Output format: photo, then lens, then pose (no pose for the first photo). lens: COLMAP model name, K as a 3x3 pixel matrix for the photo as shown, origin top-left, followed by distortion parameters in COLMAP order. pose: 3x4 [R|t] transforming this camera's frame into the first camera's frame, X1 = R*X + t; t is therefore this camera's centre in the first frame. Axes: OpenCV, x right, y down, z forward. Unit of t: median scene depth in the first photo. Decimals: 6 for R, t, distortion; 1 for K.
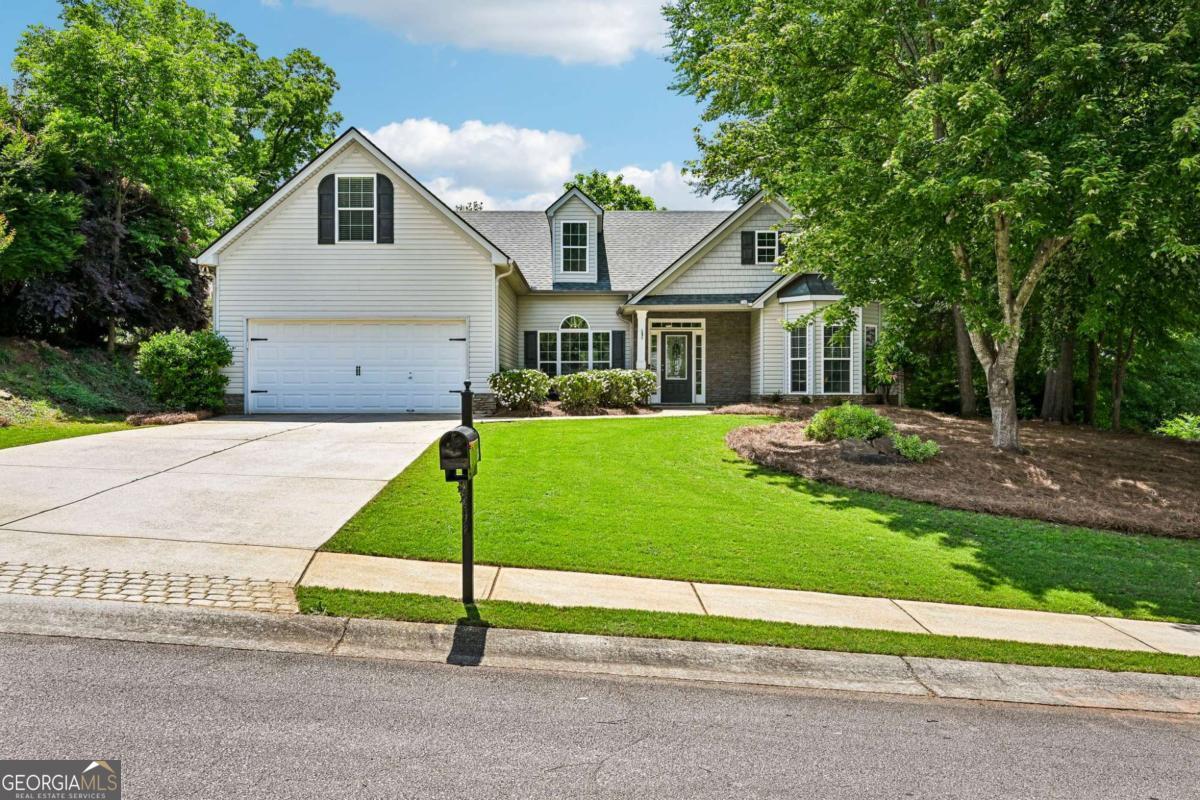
lens RADIAL K [[936.6, 0, 599.3], [0, 936.6, 398.6], [0, 0, 1]] dist [0.001099, 0.000079]
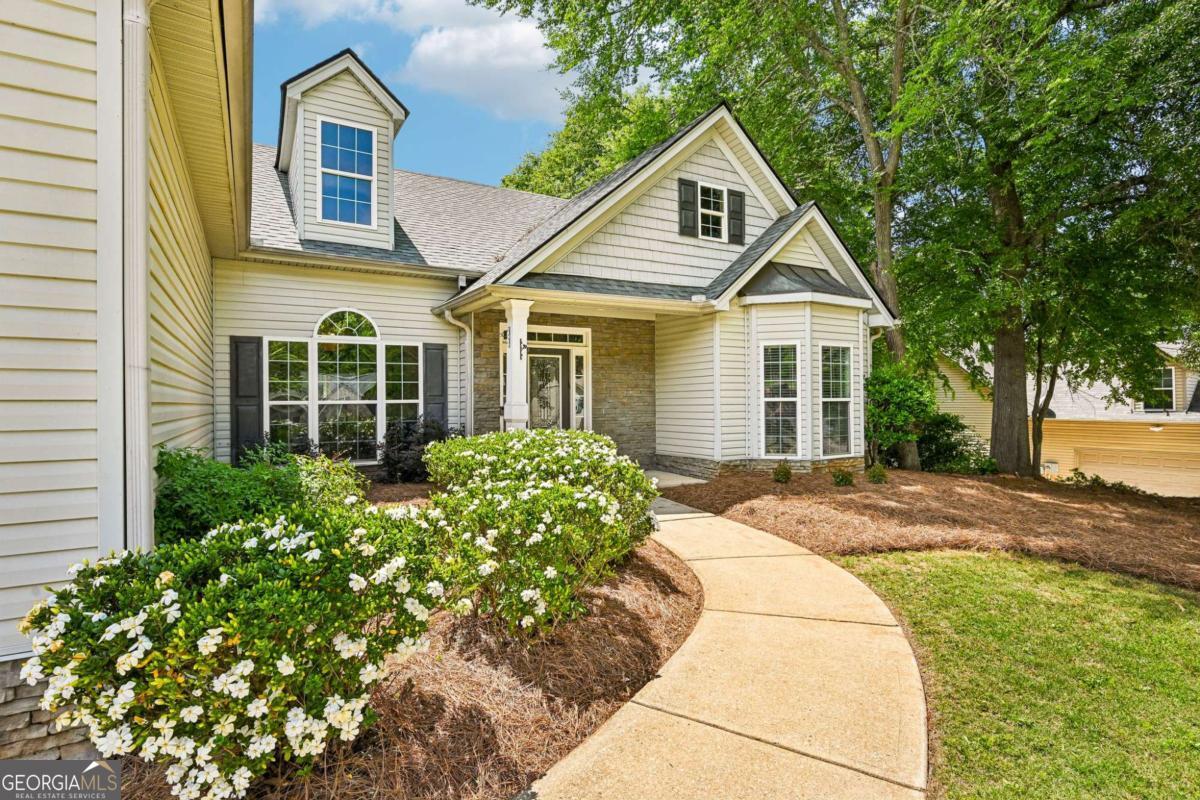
lens RADIAL K [[599.5, 0, 603.8], [0, 599.5, 401.2], [0, 0, 1]] dist [0.006084, 0.000653]
pose [[0.867746, -0.005479, 0.496977, -0.069567], [0.009617, 0.999937, -0.005767, -0.036994], [-0.496914, 0.009783, 0.867744, 0.666215]]
